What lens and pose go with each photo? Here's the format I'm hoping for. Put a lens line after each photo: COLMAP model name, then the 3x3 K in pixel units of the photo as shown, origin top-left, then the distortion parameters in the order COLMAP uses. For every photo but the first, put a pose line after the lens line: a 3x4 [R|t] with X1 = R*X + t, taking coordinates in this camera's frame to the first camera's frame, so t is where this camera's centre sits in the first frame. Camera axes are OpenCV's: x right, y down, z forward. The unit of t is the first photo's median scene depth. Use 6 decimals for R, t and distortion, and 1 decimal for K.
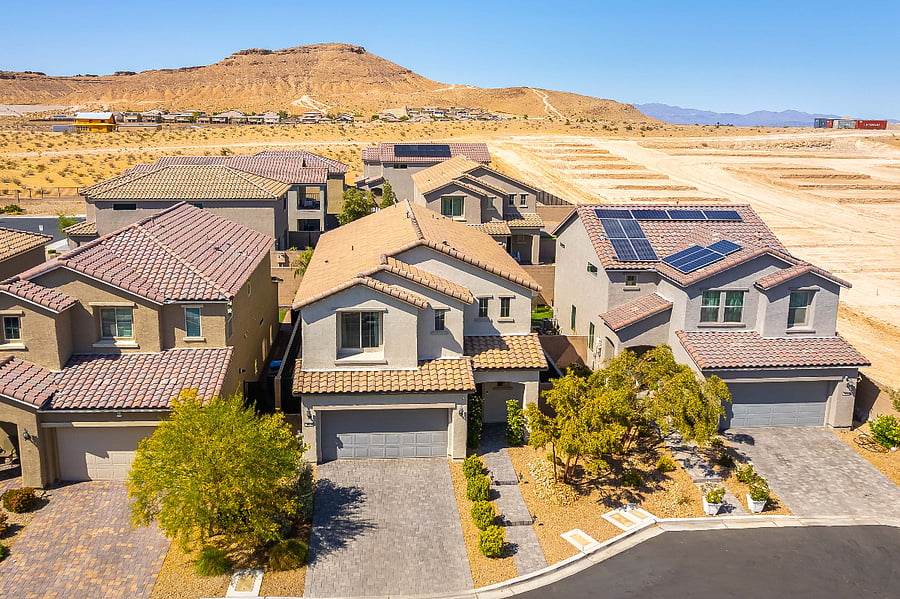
lens RADIAL K [[753.9, 0, 446.4], [0, 753.9, 291.0], [0, 0, 1]] dist [-0.049243, 0.028581]
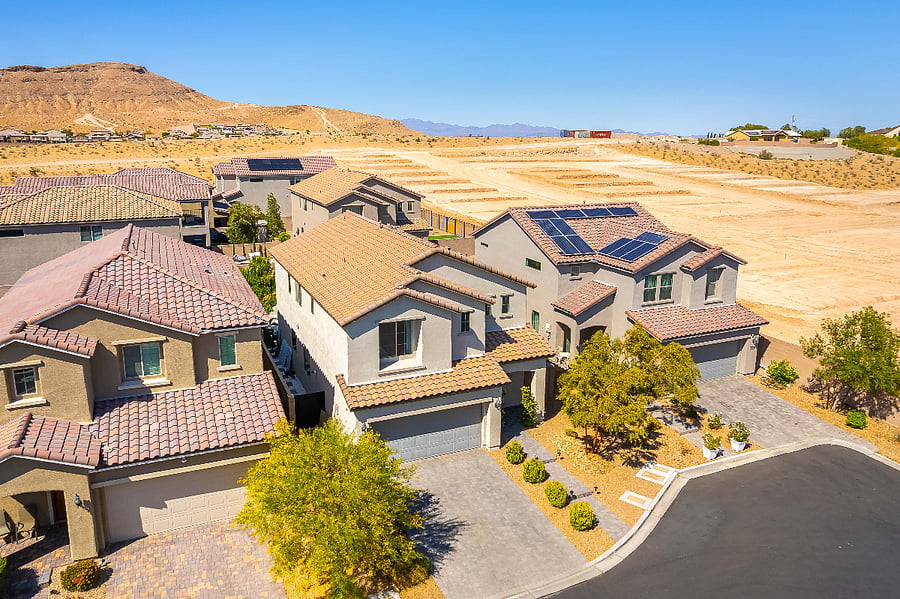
lens RADIAL K [[654.8, 0, 454.4], [0, 654.8, 305.8], [0, 0, 1]] dist [-0.047014, 0.028809]
pose [[0.943576, -0.092287, 0.318038, -0.305693], [0.081611, 0.995567, 0.046761, -0.027999], [-0.320944, -0.018167, 0.946924, 0.120457]]
